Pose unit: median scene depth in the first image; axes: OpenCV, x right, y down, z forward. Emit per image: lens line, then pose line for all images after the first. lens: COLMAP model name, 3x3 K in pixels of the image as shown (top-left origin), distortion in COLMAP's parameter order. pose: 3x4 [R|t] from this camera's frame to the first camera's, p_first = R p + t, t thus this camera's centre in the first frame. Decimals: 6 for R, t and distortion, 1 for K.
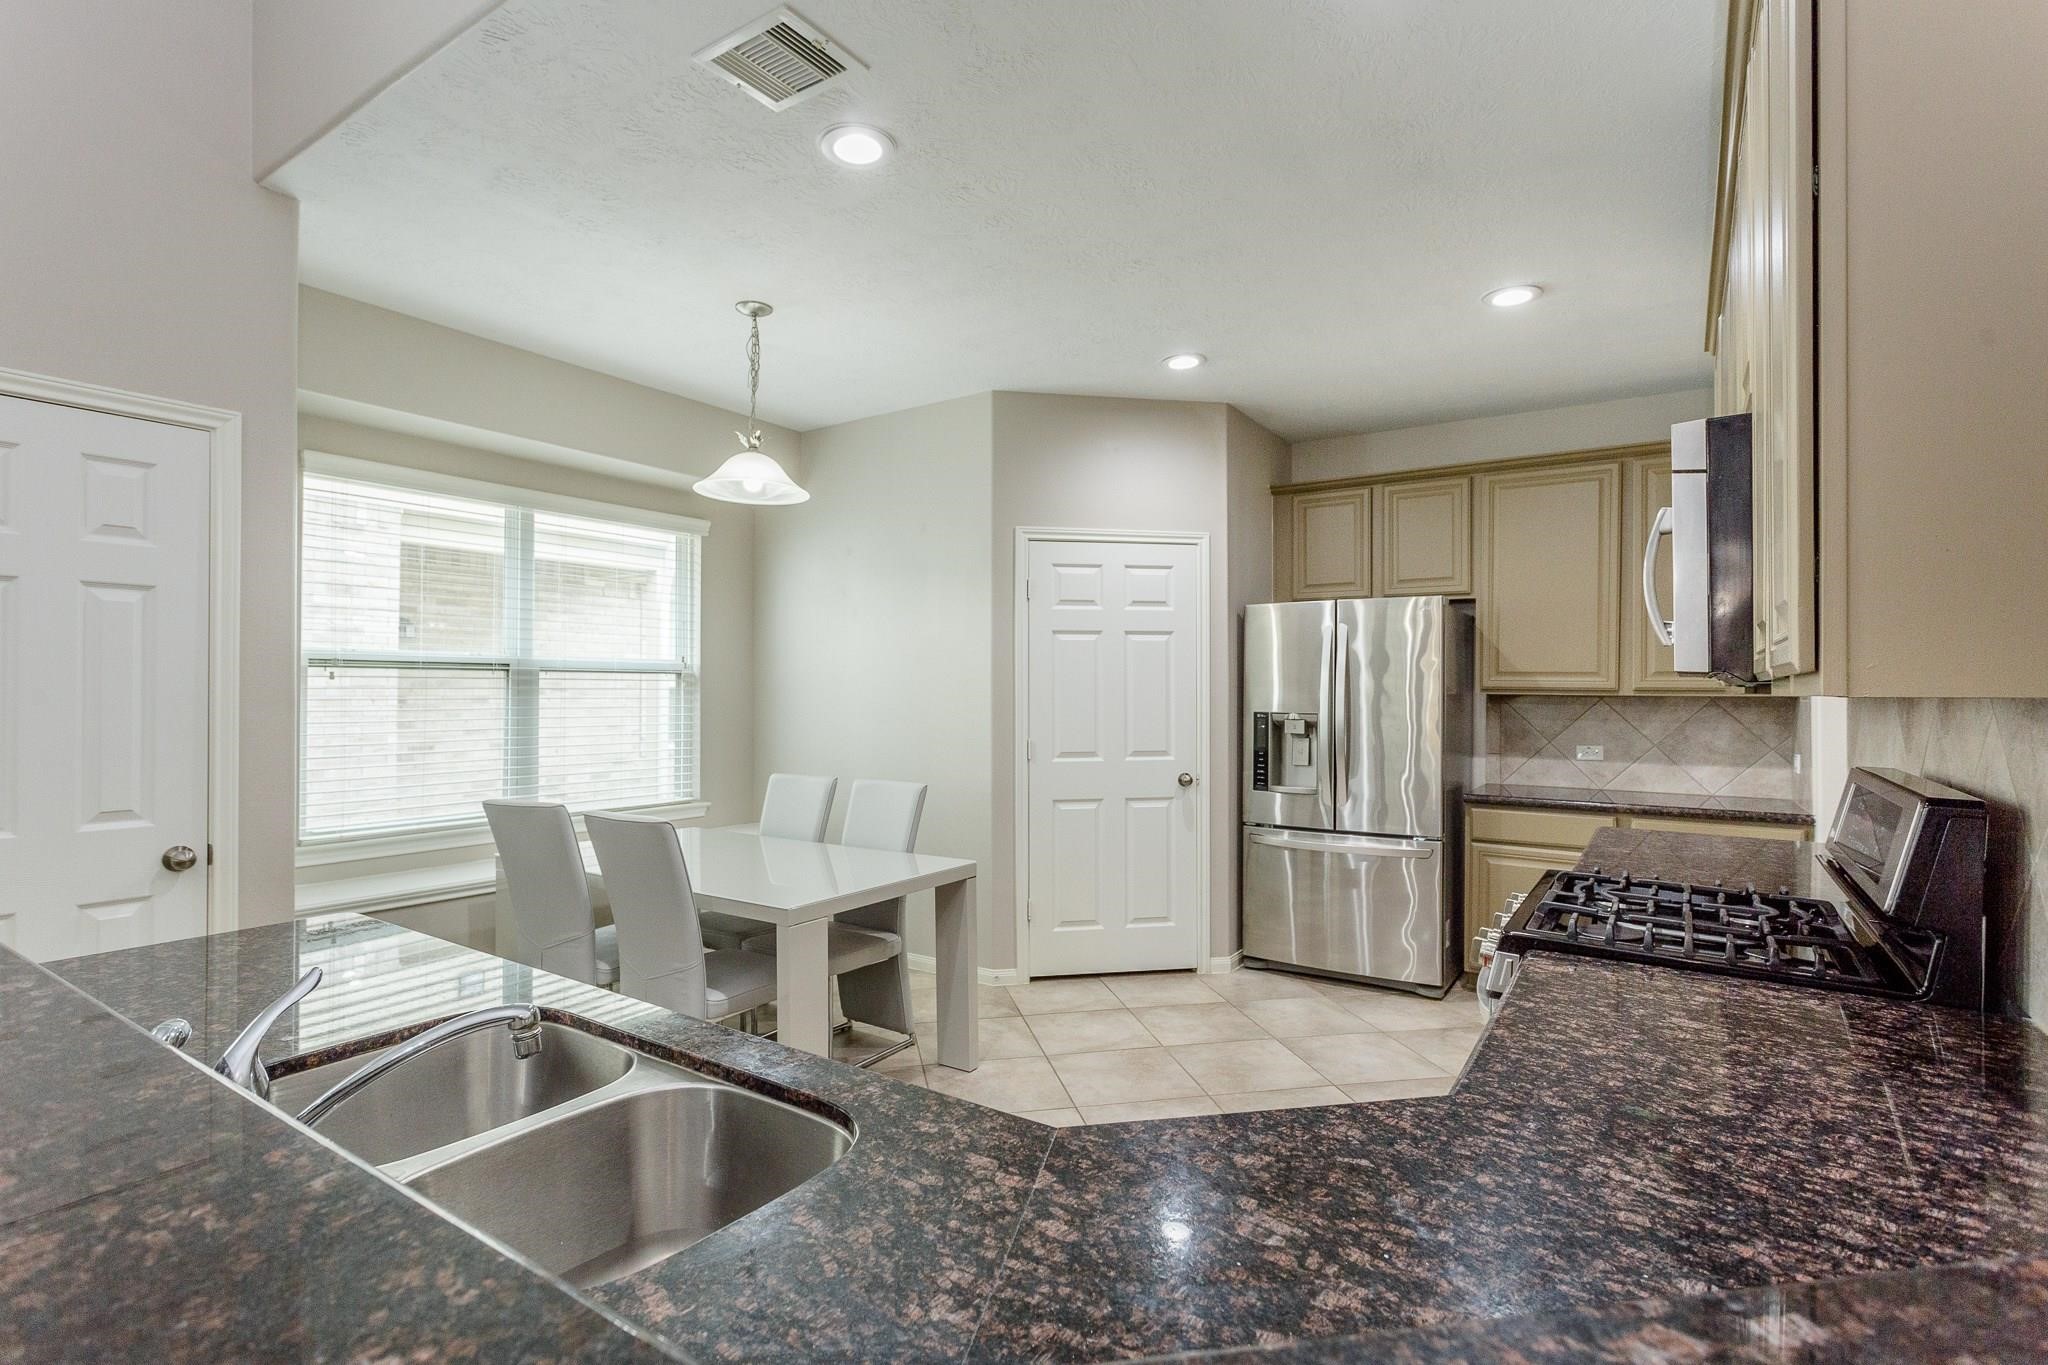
lens RADIAL K [[977.2, 0, 1033.4], [0, 977.2, 683.4], [0, 0, 1]] dist [0.005735, 0.001558]
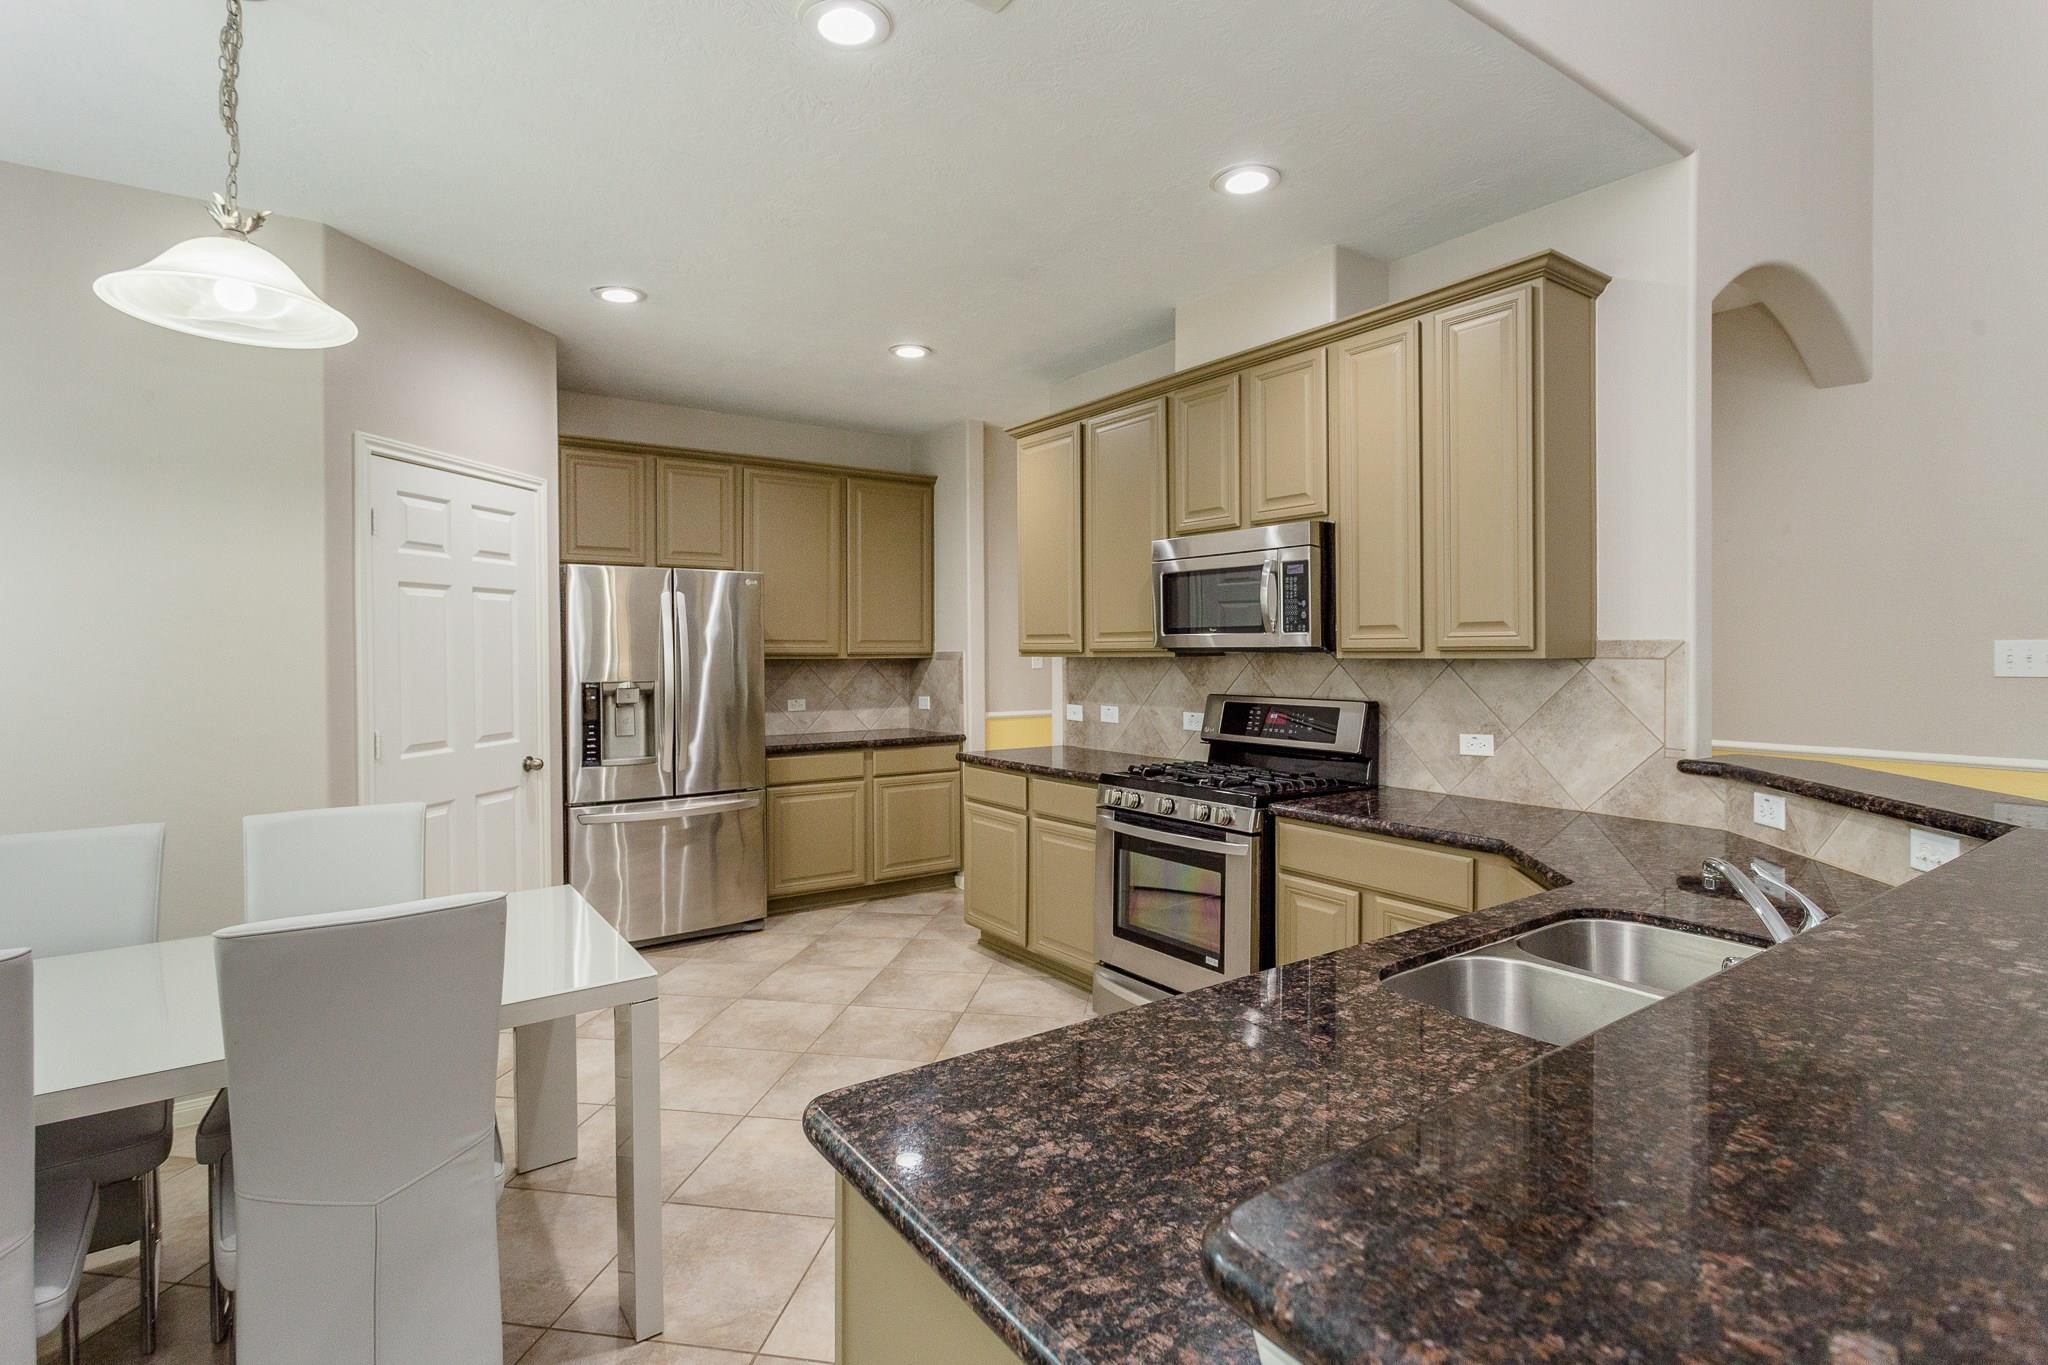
lens RADIAL K [[977.2, 0, 999.9], [0, 977.2, 654.8], [0, 0, 1]] dist [0.005735, 0.001558]
pose [[0.373112, -0.010134, 0.927731, -0.486950], [0.001897, 0.999947, 0.010160, -0.005298], [-0.927784, -0.002031, 0.373112, 0.297466]]
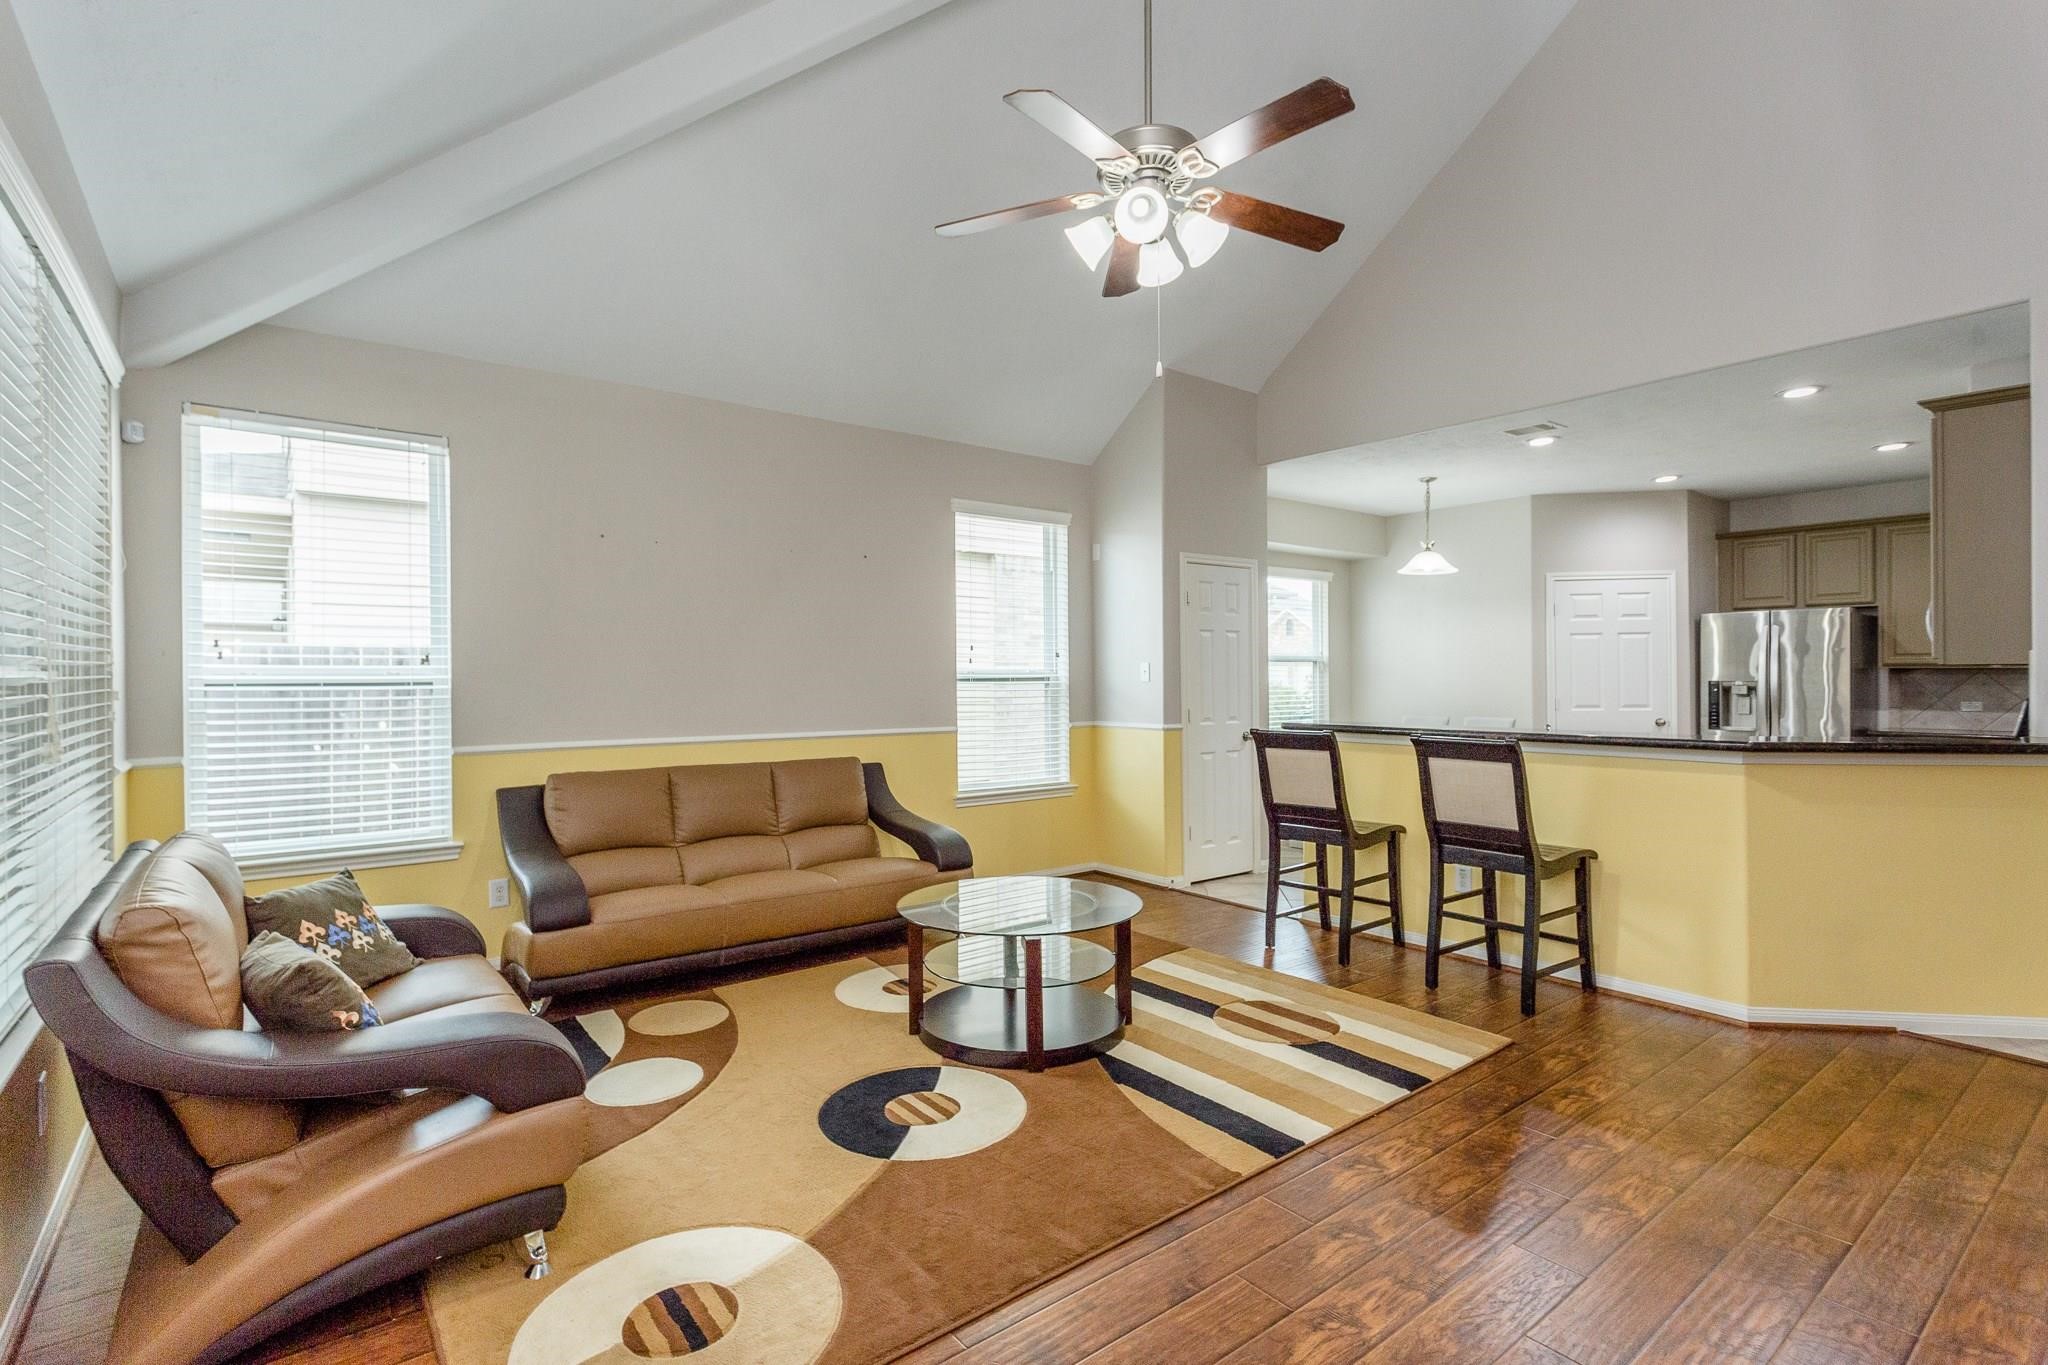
lens RADIAL K [[977.2, 0, 1018.1], [0, 977.2, 673.6], [0, 0, 1]] dist [0.005735, 0.001558]
pose [[0.951274, -0.009250, -0.308207, -0.360761], [0.011073, 0.999930, 0.004165, -0.001988], [0.308147, -0.007375, 0.951310, -0.892595]]
